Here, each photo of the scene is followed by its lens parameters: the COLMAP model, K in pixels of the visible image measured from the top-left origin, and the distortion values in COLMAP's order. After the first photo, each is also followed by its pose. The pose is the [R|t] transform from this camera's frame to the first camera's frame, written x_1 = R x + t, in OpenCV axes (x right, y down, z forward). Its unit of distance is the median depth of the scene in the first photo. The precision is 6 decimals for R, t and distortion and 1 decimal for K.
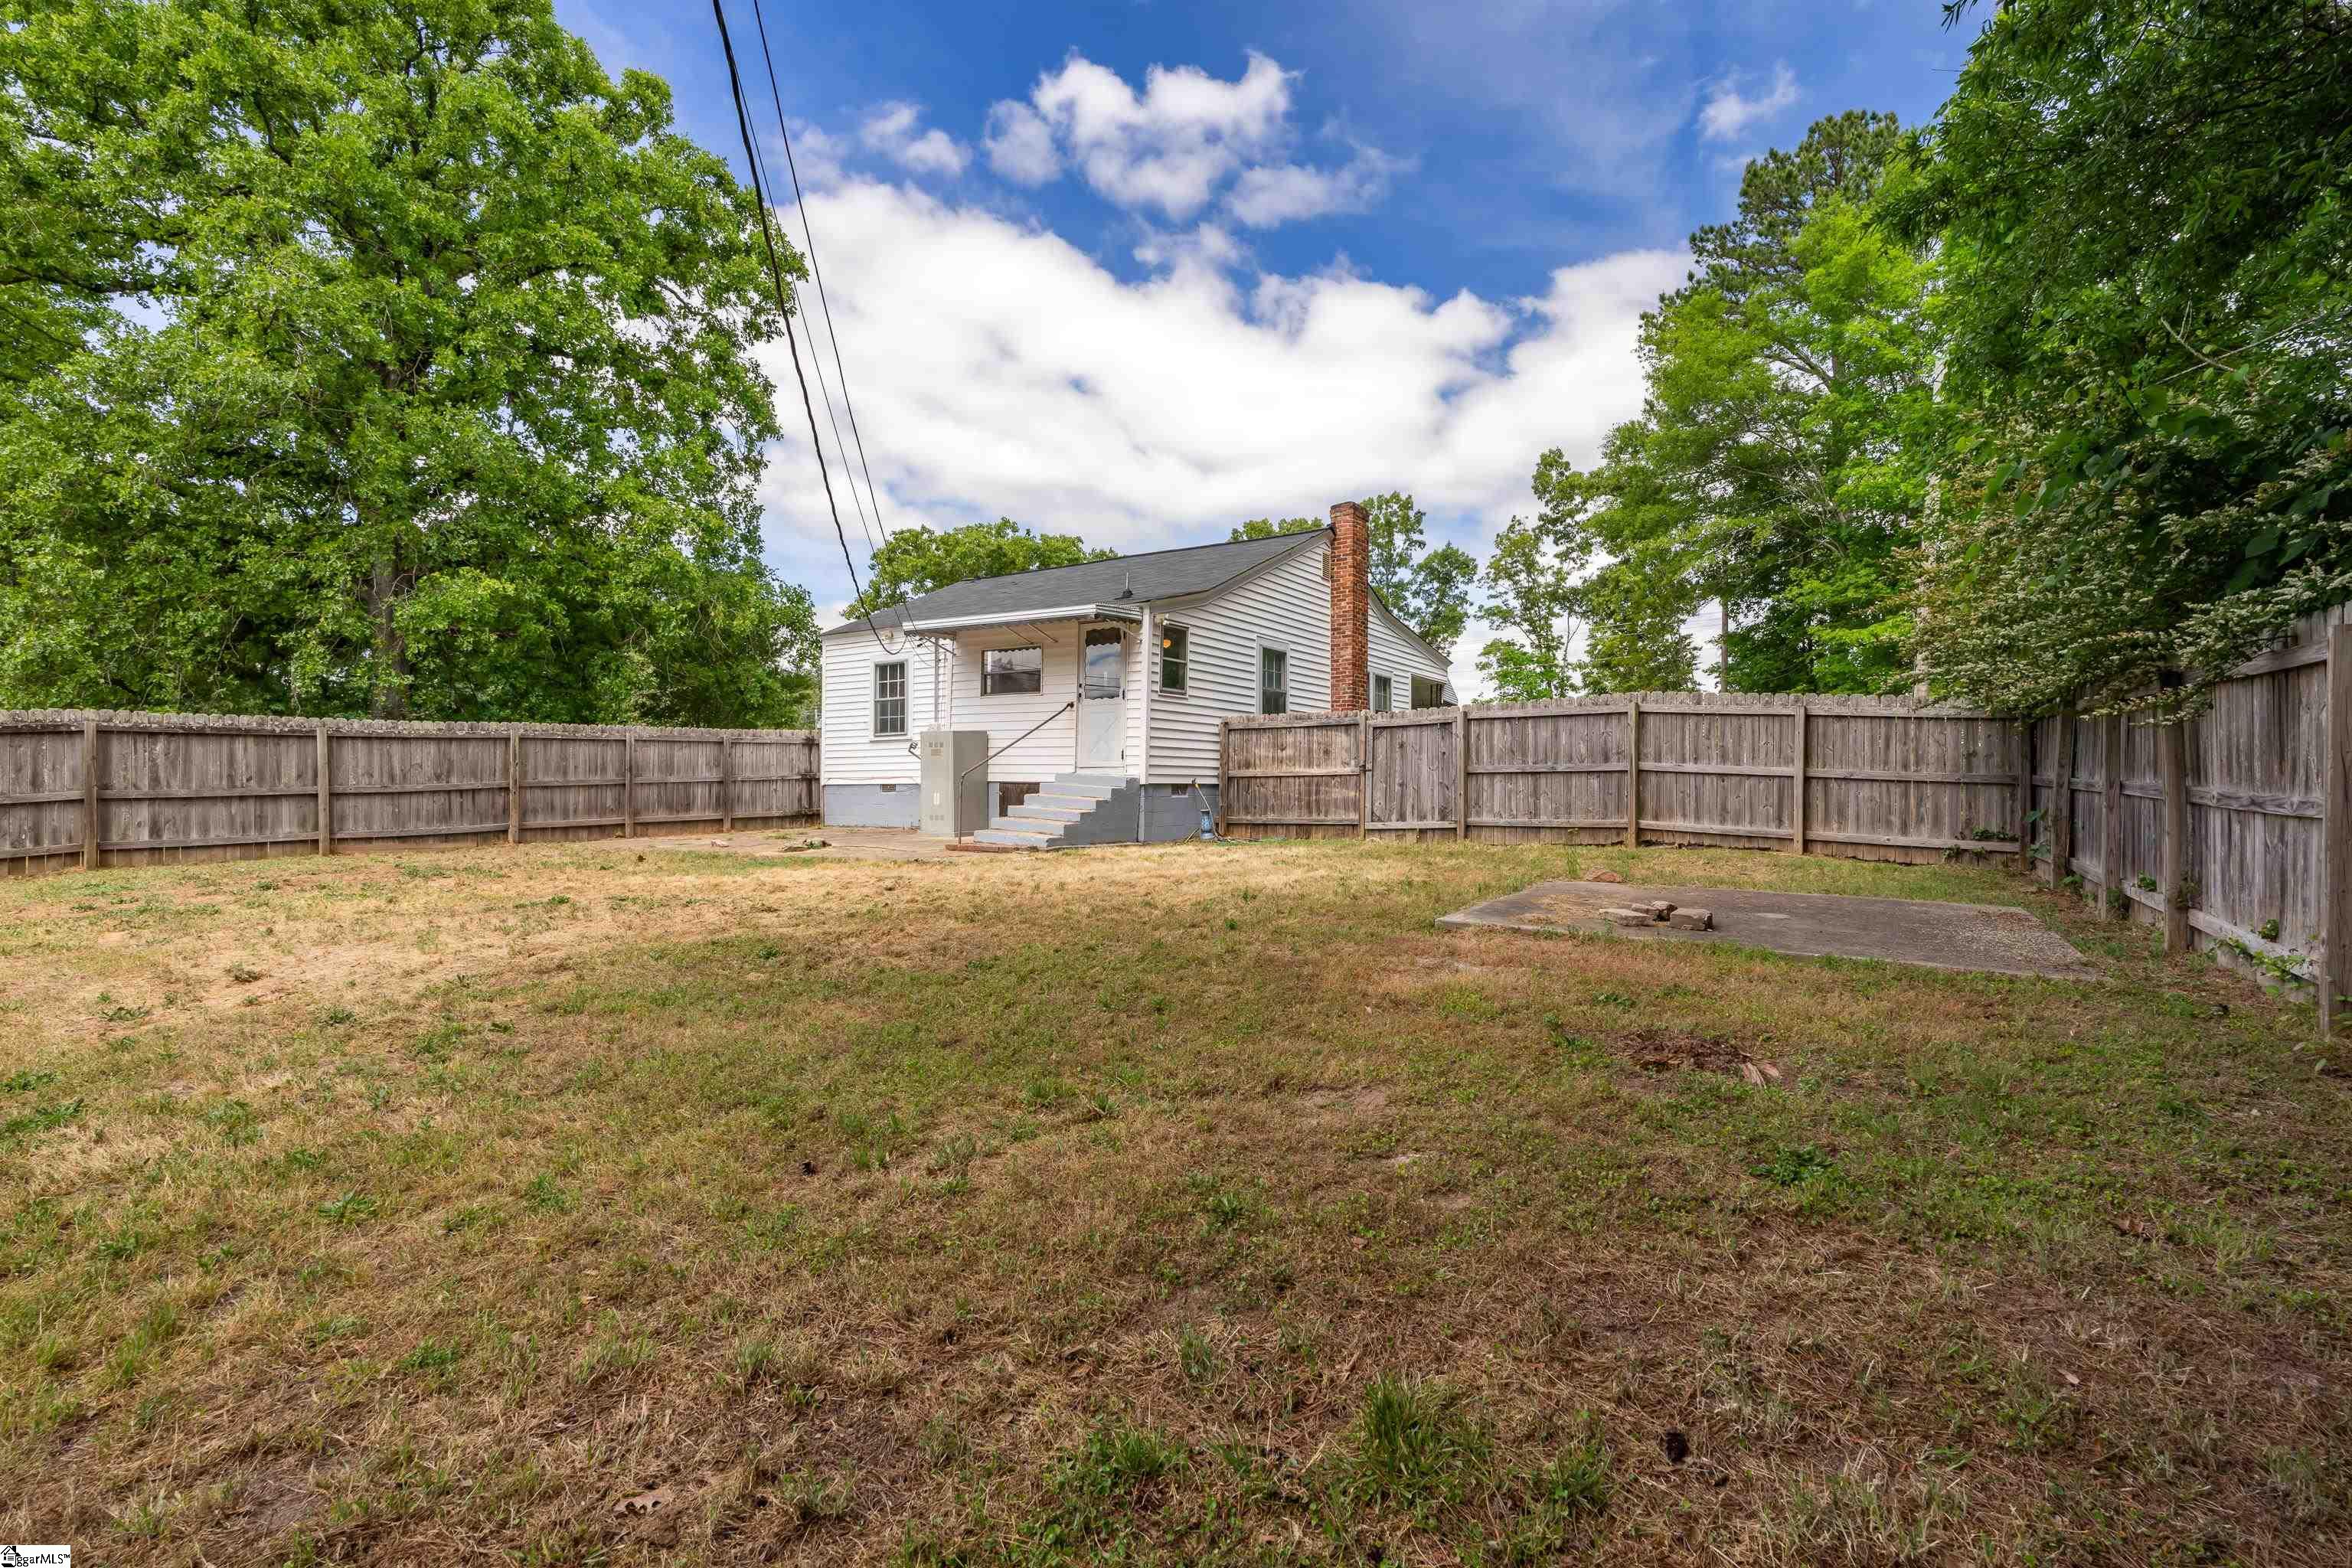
lens RADIAL K [[1107.8, 0, 1174.0], [0, 1107.8, 790.9], [0, 0, 1]] dist [-0.005966, 0.001986]
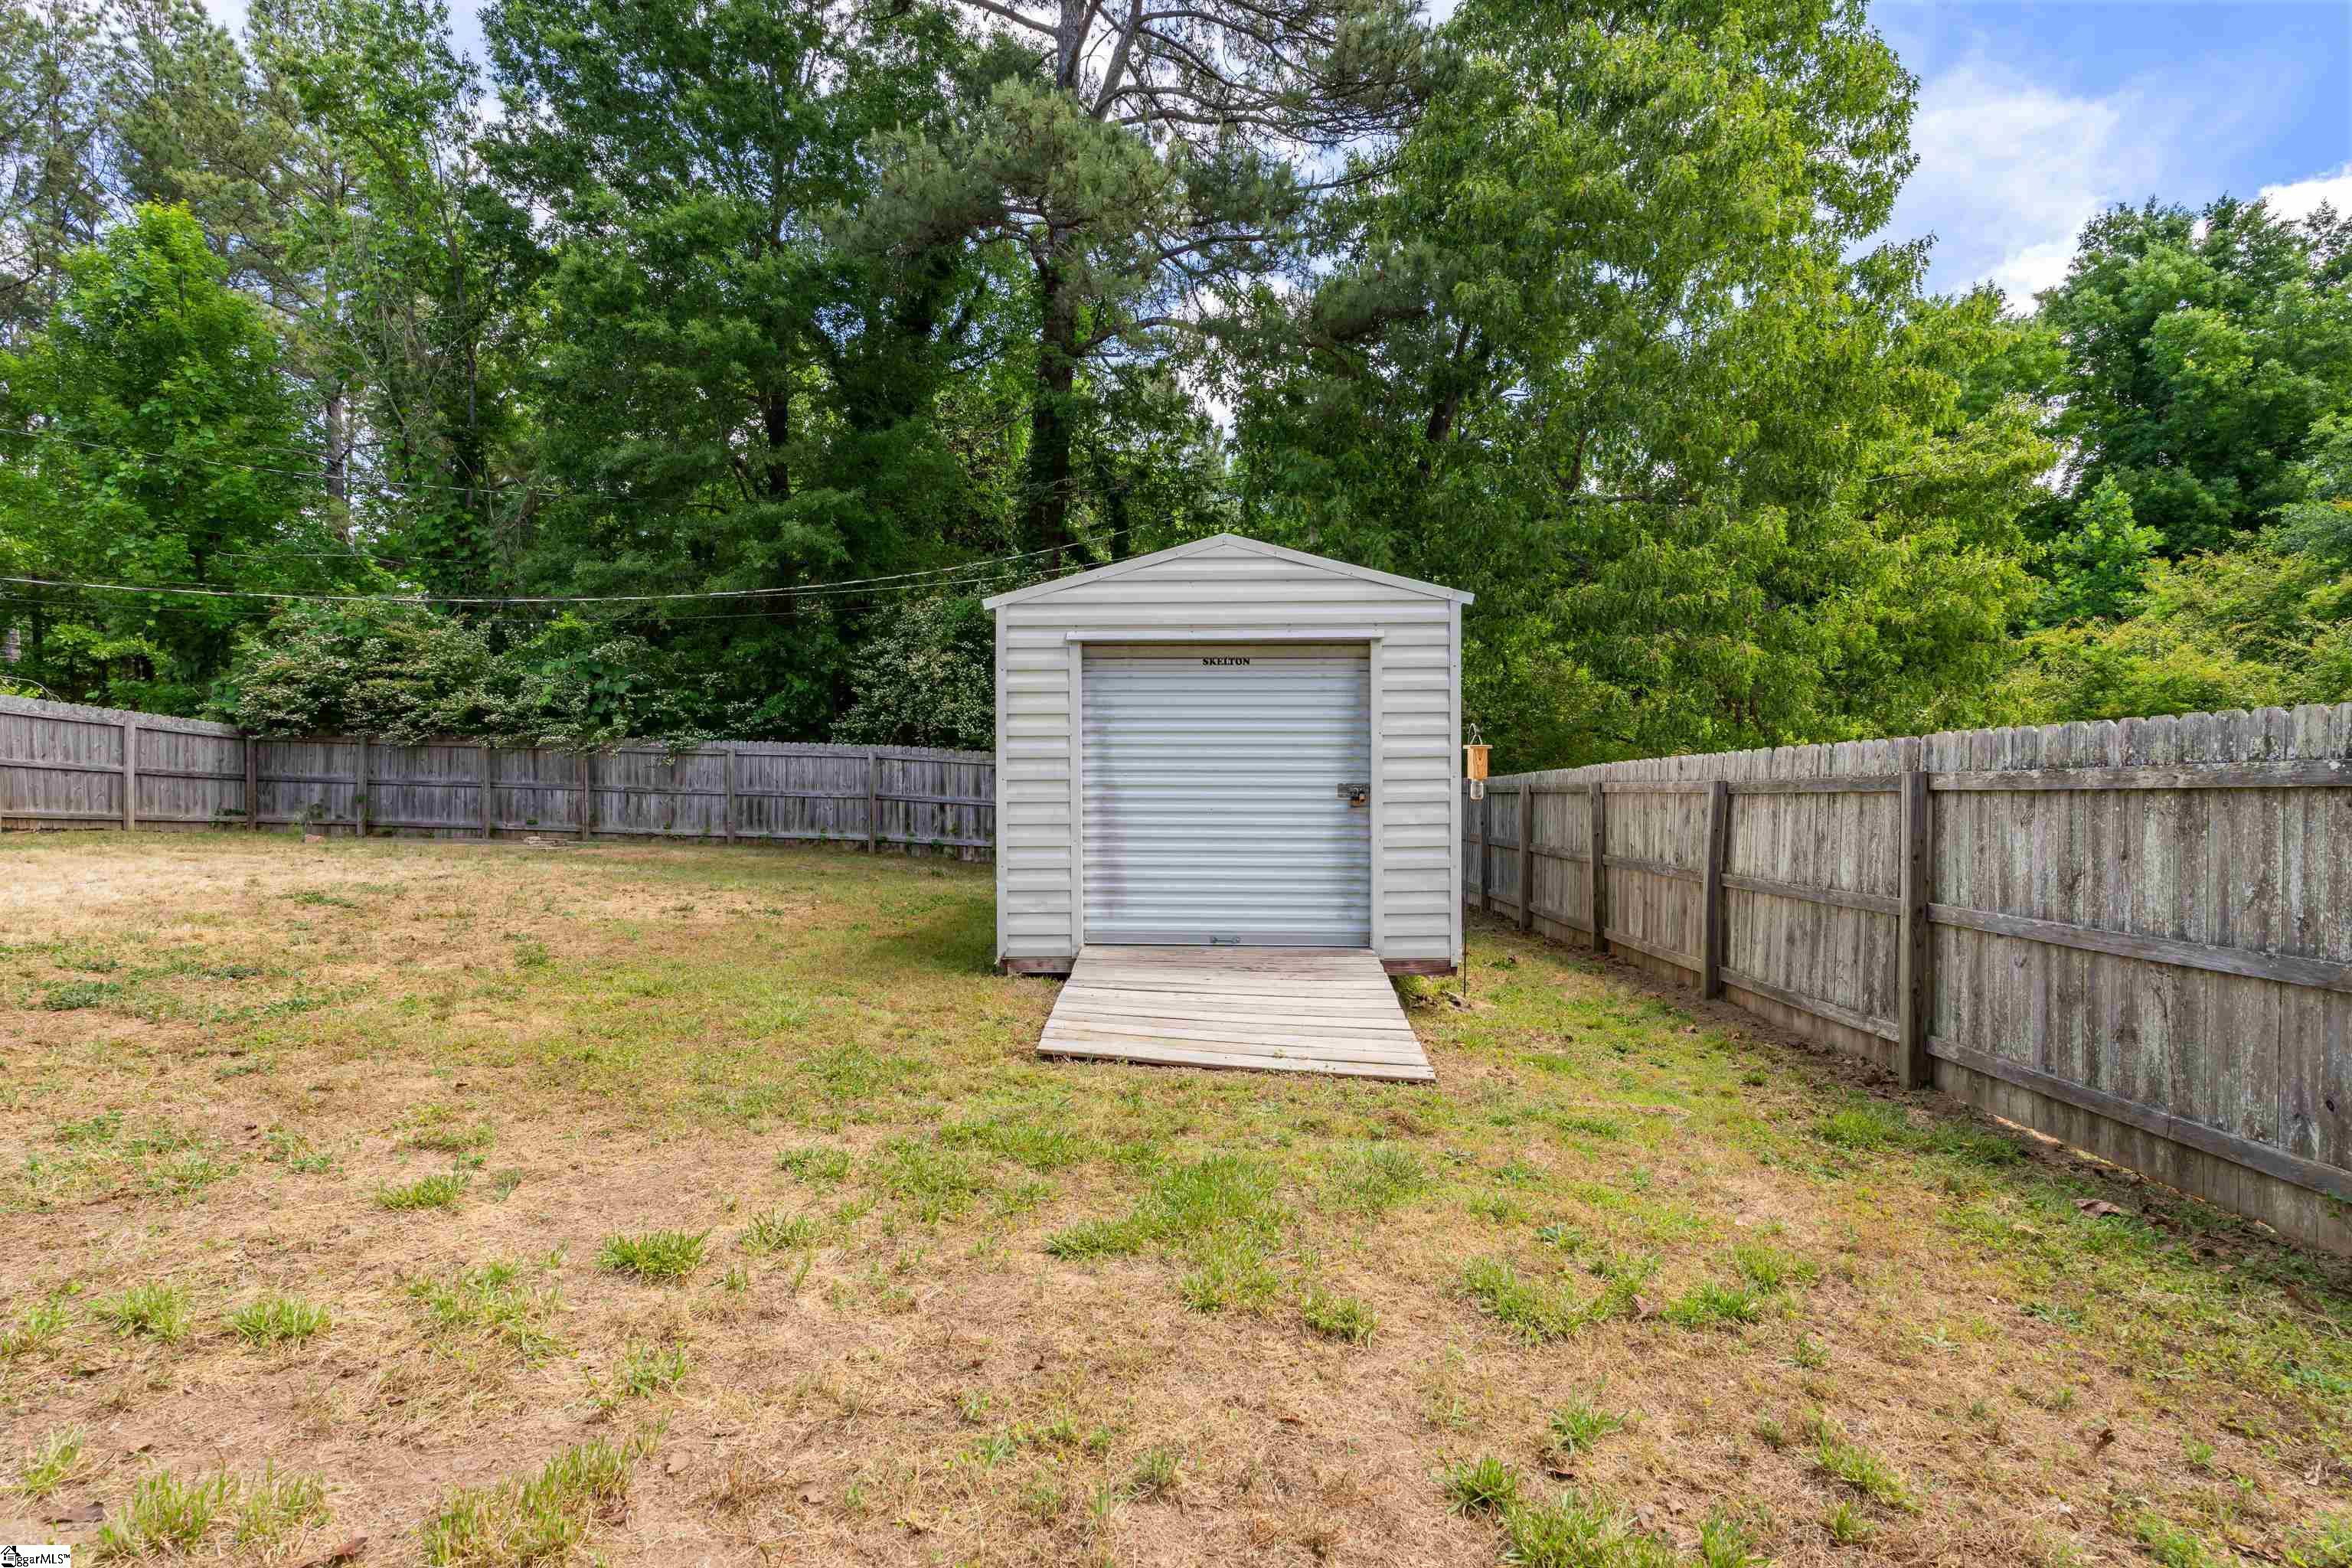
lens RADIAL K [[1107.8, 0, 1186.0], [0, 1107.8, 791.9], [0, 0, 1]] dist [-0.005966, 0.001986]
pose [[-0.505442, -0.005387, 0.862844, -0.975933], [-0.002585, 0.999985, 0.004728, 0.000925], [-0.862857, 0.000159, -0.505449, 0.445572]]
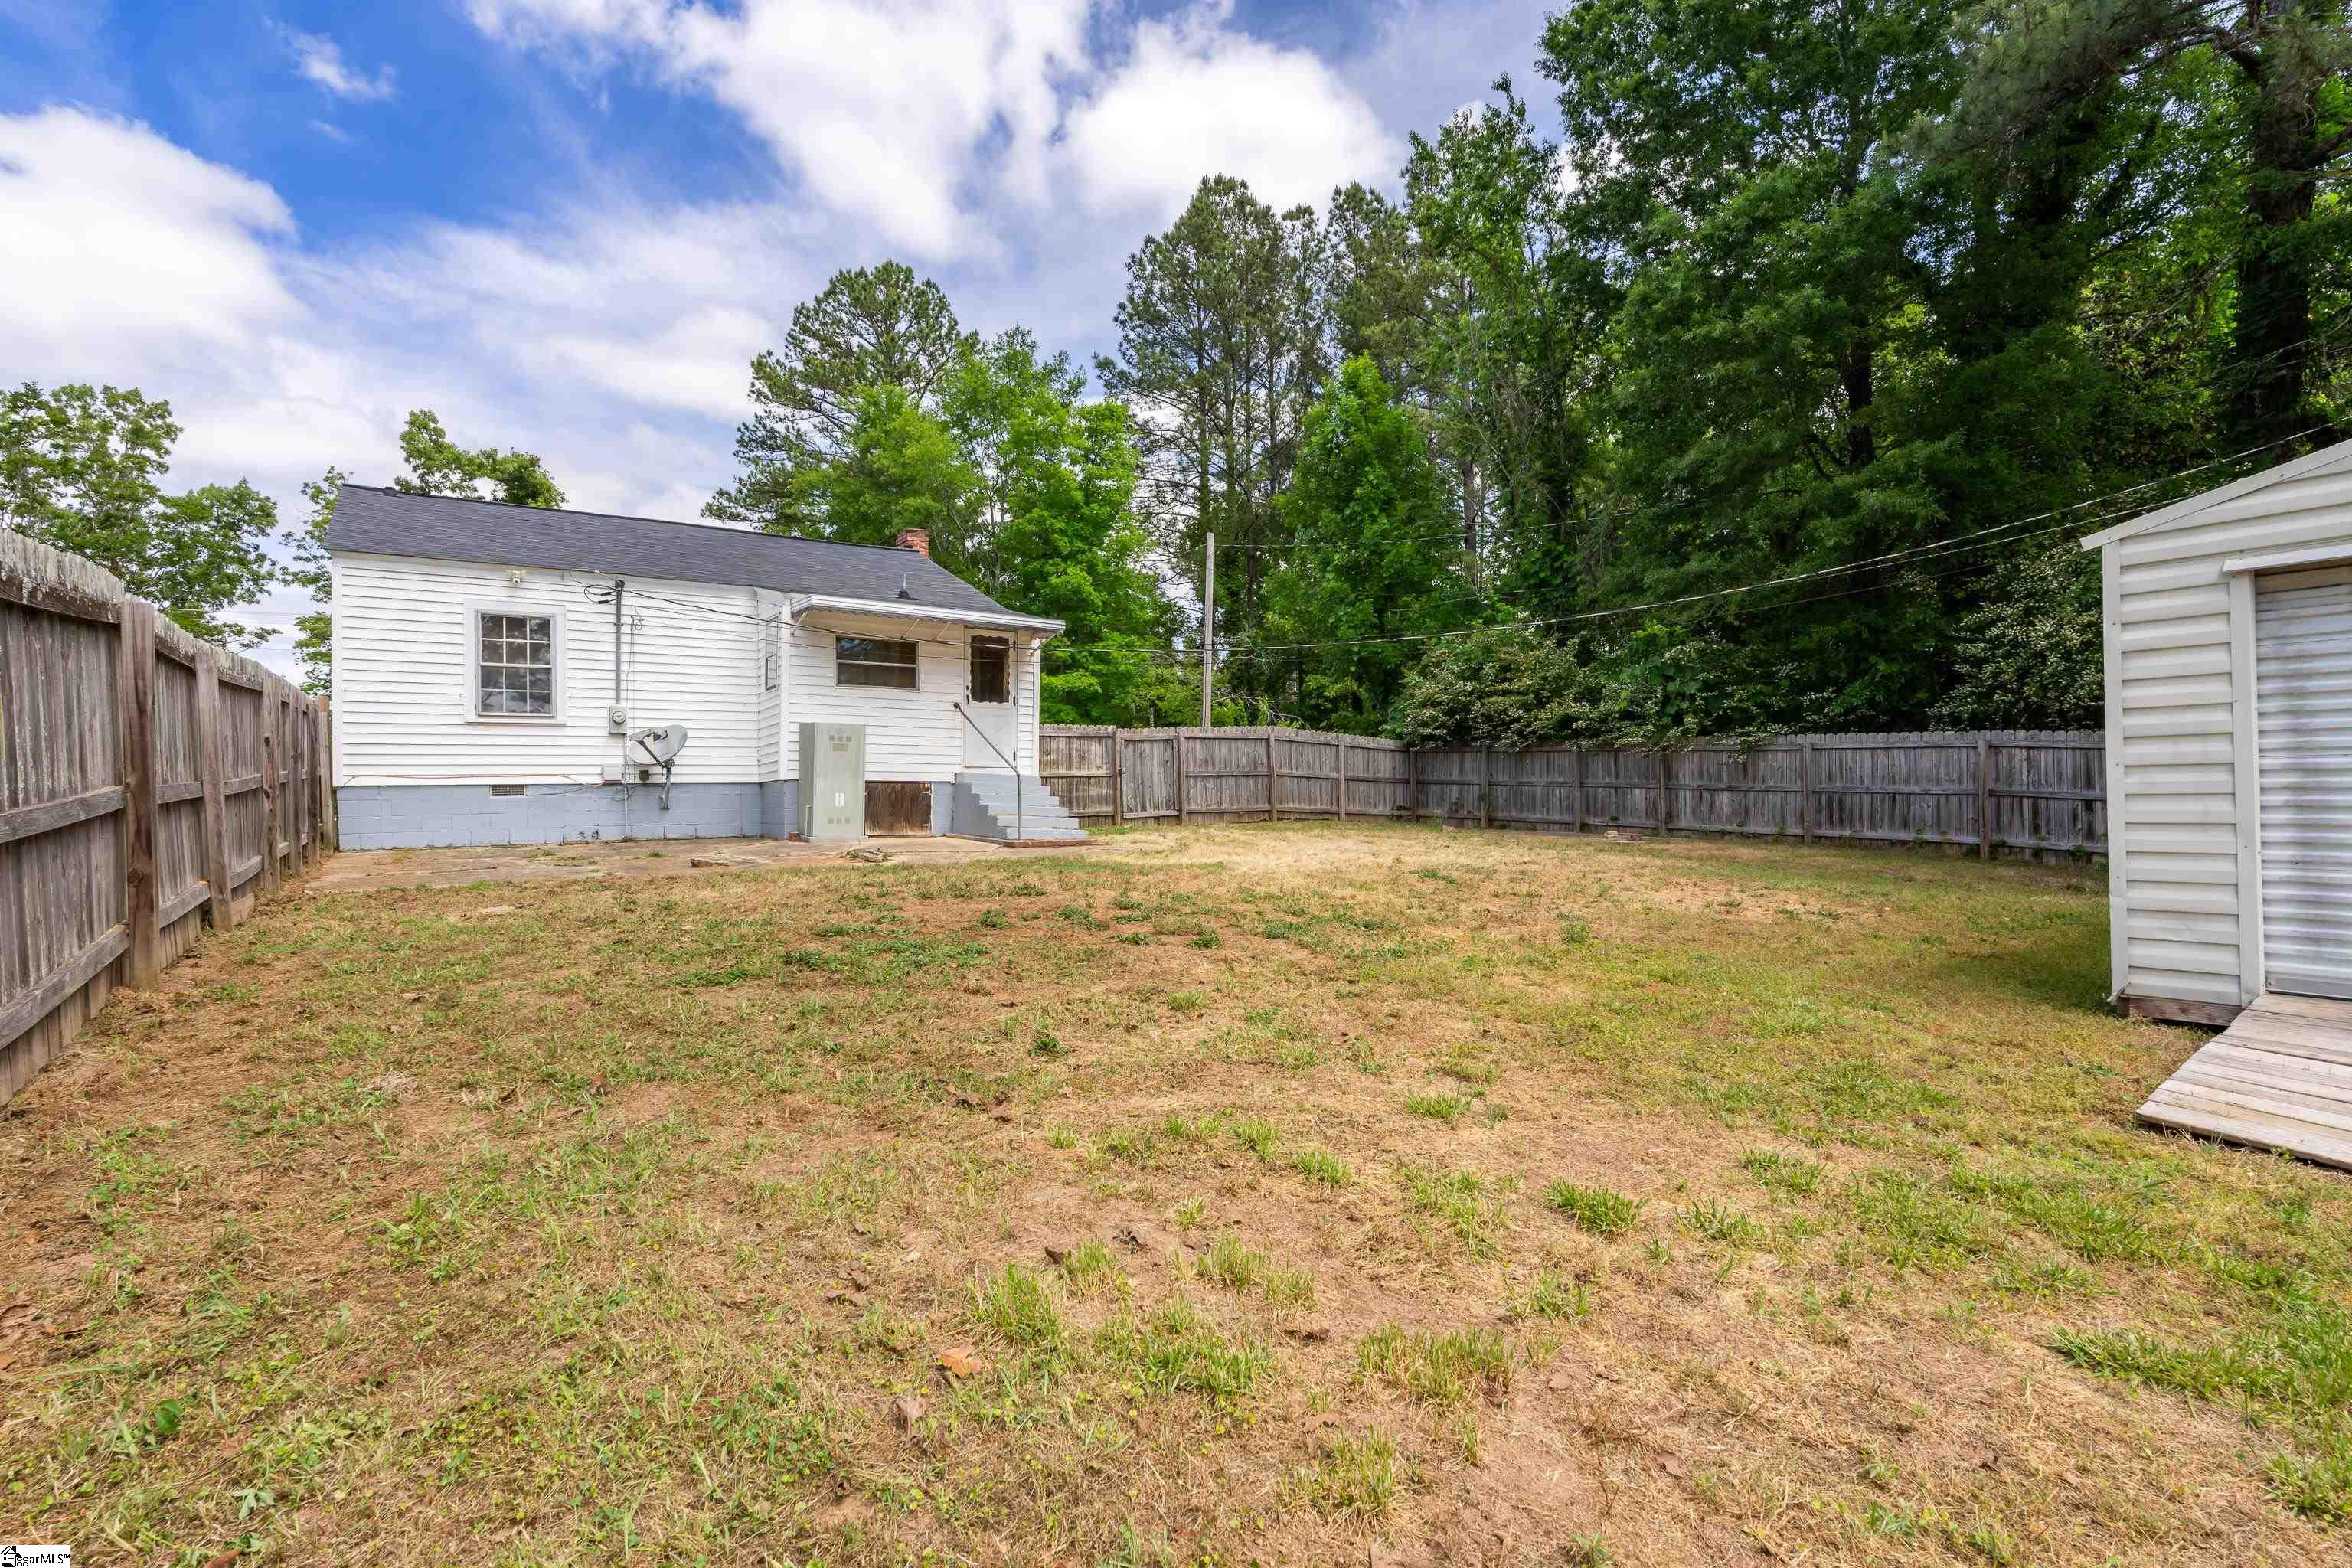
lens RADIAL K [[1107.8, 0, 1185.1], [0, 1107.8, 793.4], [0, 0, 1]] dist [-0.005966, 0.001986]
pose [[0.374578, -0.007276, 0.927167, -0.981607], [0.011070, 0.999933, 0.003375, 0.002150], [-0.927129, 0.008999, 0.374633, 0.431132]]
